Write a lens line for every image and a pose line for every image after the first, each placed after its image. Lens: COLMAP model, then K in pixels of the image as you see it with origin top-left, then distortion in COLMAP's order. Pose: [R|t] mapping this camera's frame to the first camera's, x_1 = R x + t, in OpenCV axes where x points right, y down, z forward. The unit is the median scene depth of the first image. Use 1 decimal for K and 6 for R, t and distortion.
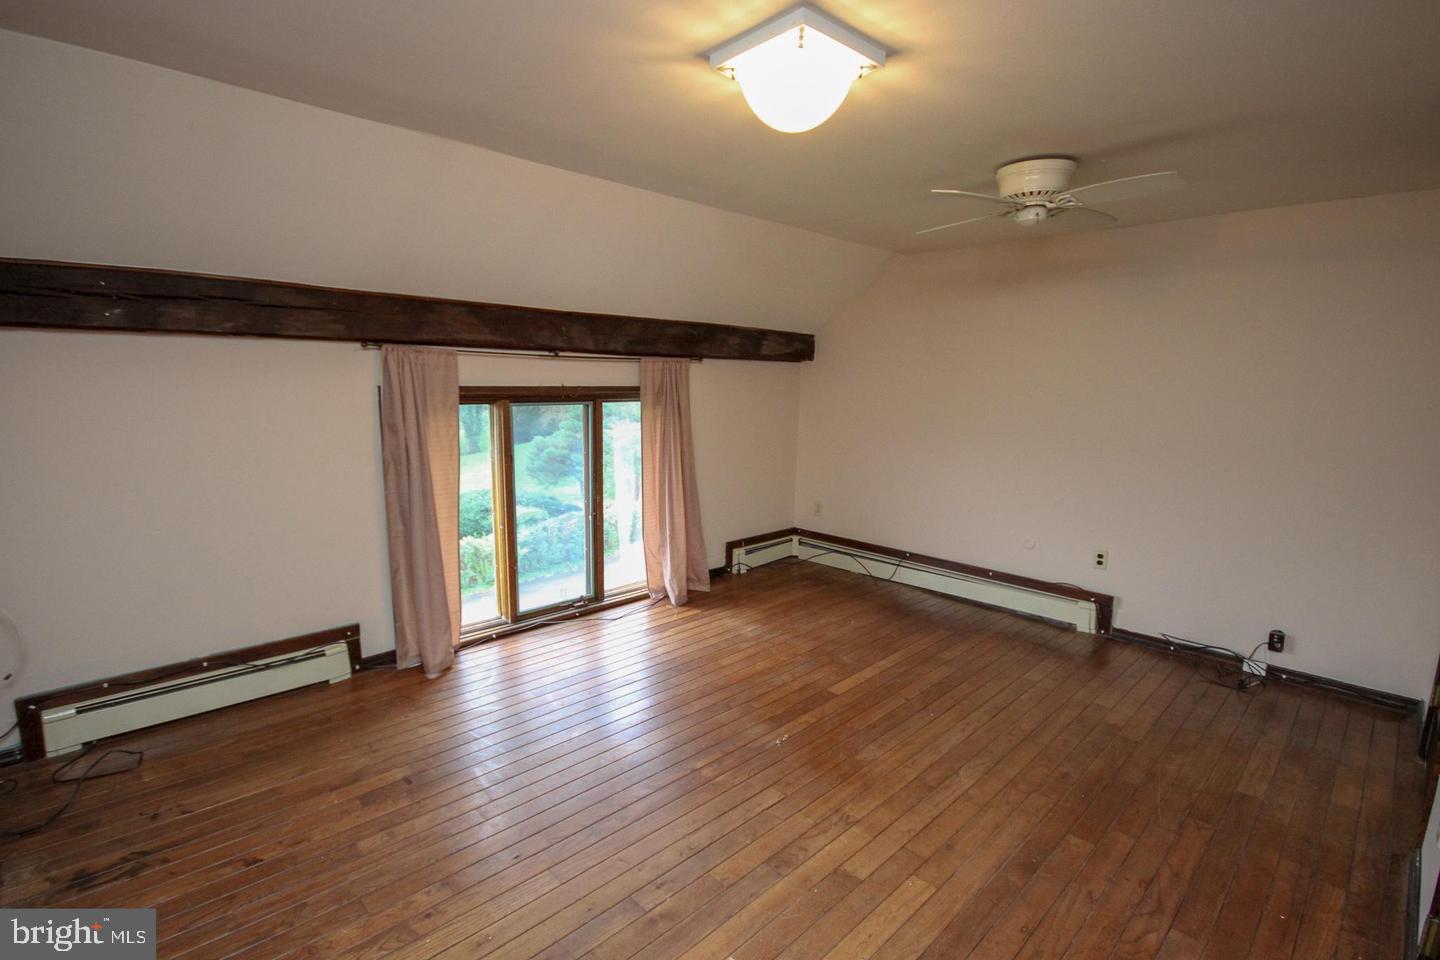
lens RADIAL K [[668.6, 0, 721.4], [0, 668.6, 479.9], [0, 0, 1]] dist [-0.003503, -0.003018]
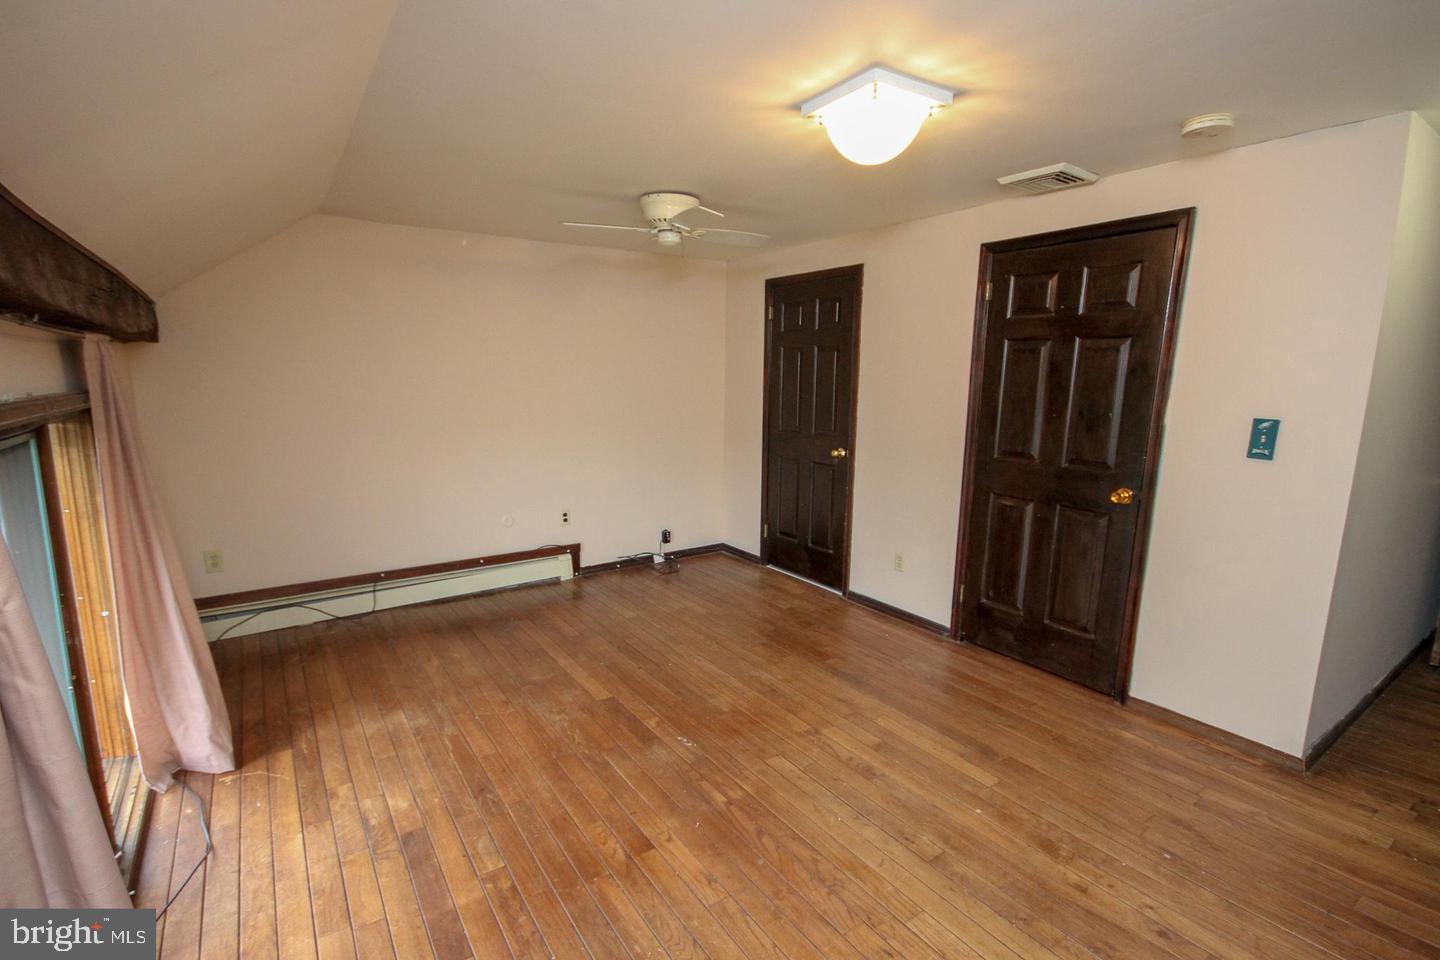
lens RADIAL K [[668.6, 0, 683.3], [0, 668.6, 483.6], [0, 0, 1]] dist [-0.003503, -0.003018]
pose [[0.191608, -0.174322, 0.965867, -0.618245], [0.144327, 0.978407, 0.147954, -0.100625], [-0.970802, 0.111051, 0.212630, 0.585641]]
